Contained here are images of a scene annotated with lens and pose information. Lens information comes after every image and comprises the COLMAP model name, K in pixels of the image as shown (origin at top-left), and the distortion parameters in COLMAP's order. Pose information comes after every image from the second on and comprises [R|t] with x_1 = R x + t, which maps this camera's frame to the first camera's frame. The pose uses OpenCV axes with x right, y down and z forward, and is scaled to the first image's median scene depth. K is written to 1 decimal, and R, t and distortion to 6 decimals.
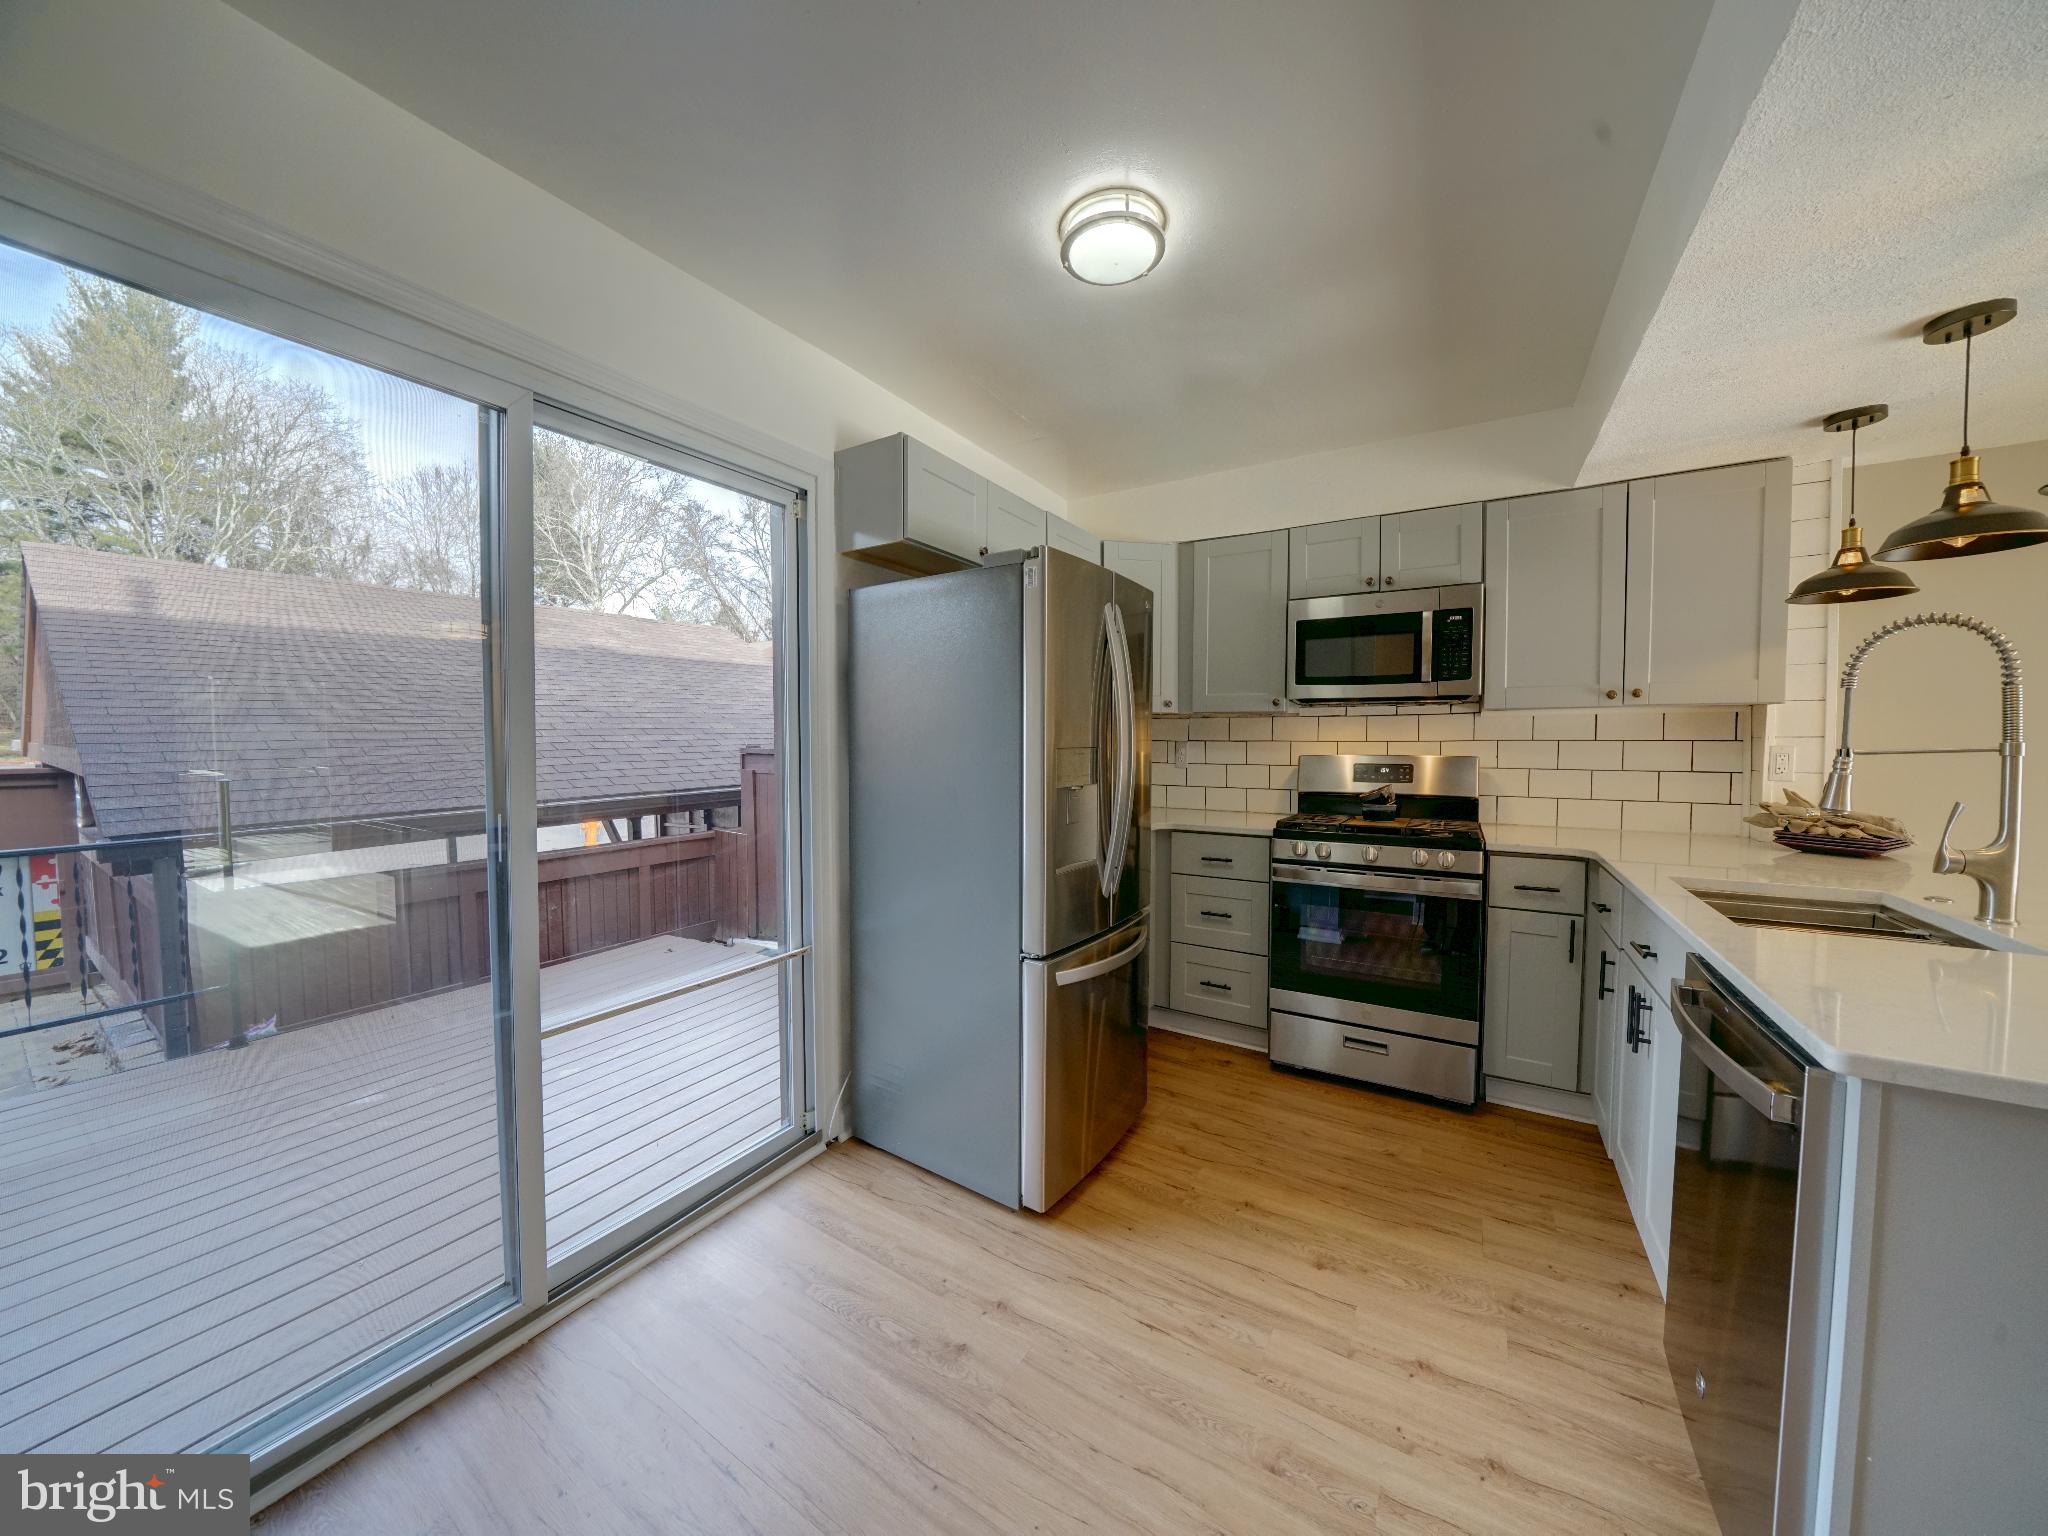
lens RADIAL K [[703.4, 0, 1010.5], [0, 703.4, 763.9], [0, 0, 1]] dist [-0.020894, 0.000442]
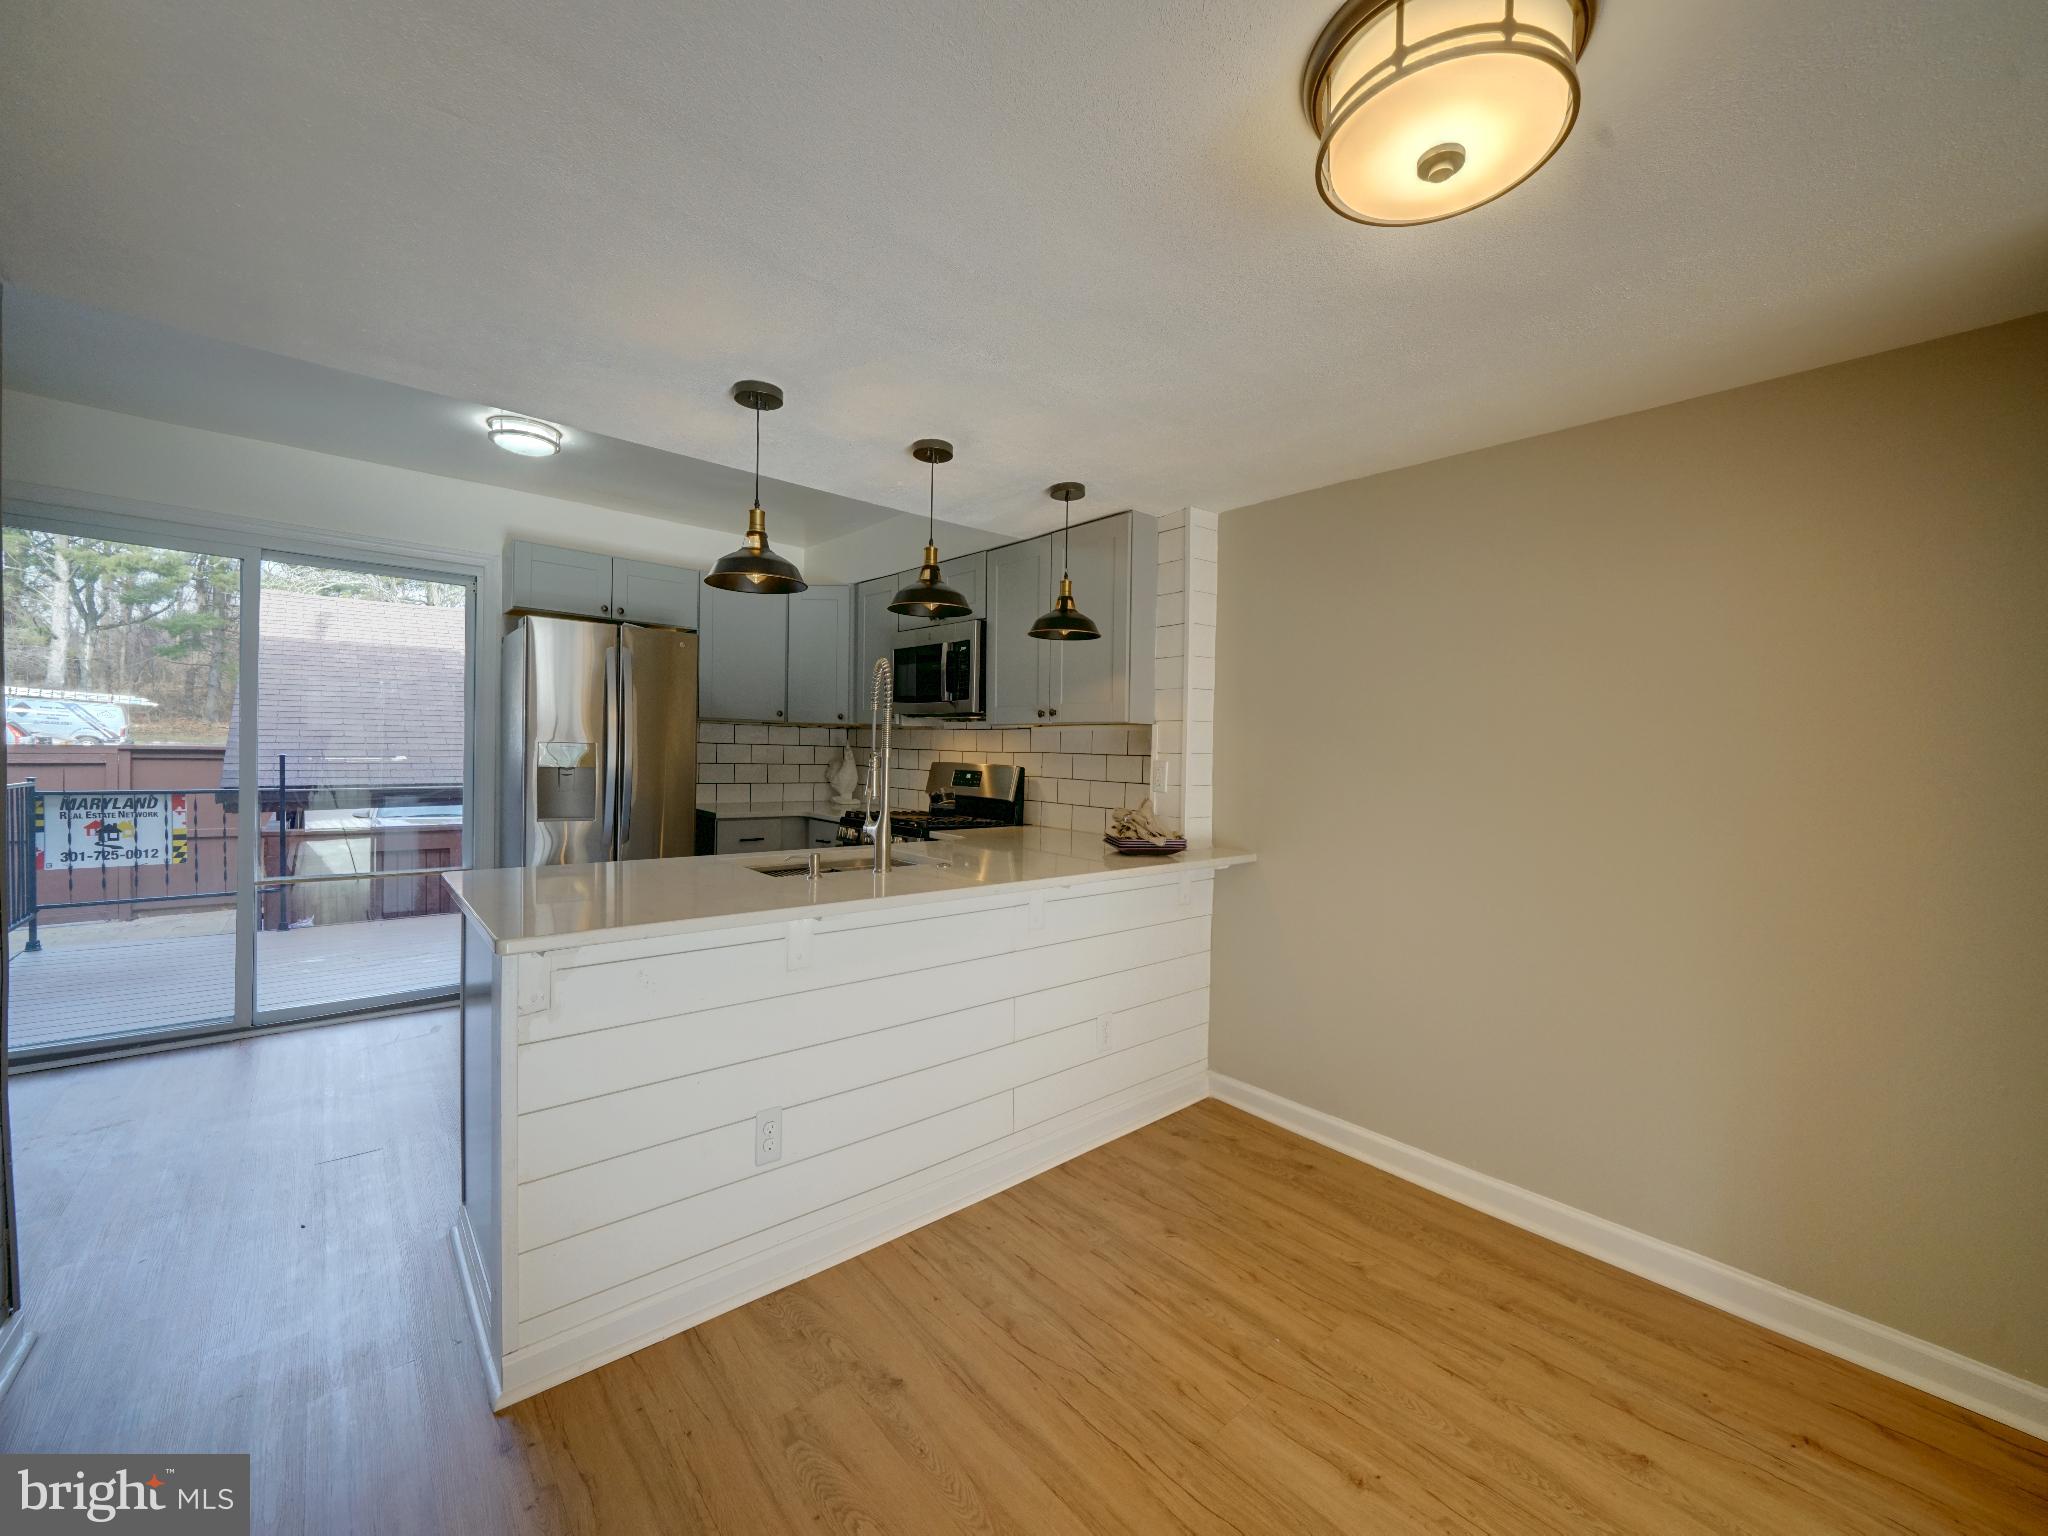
lens RADIAL K [[815.7, 0, 1012.6], [0, 815.7, 763.0], [0, 0, 1]] dist [-0.006873, 0.003470]
pose [[0.953825, 0.034893, -0.298330, 1.256121], [-0.043145, 0.998846, -0.021116, 0.015521], [0.297248, 0.033013, 0.954229, -0.336466]]
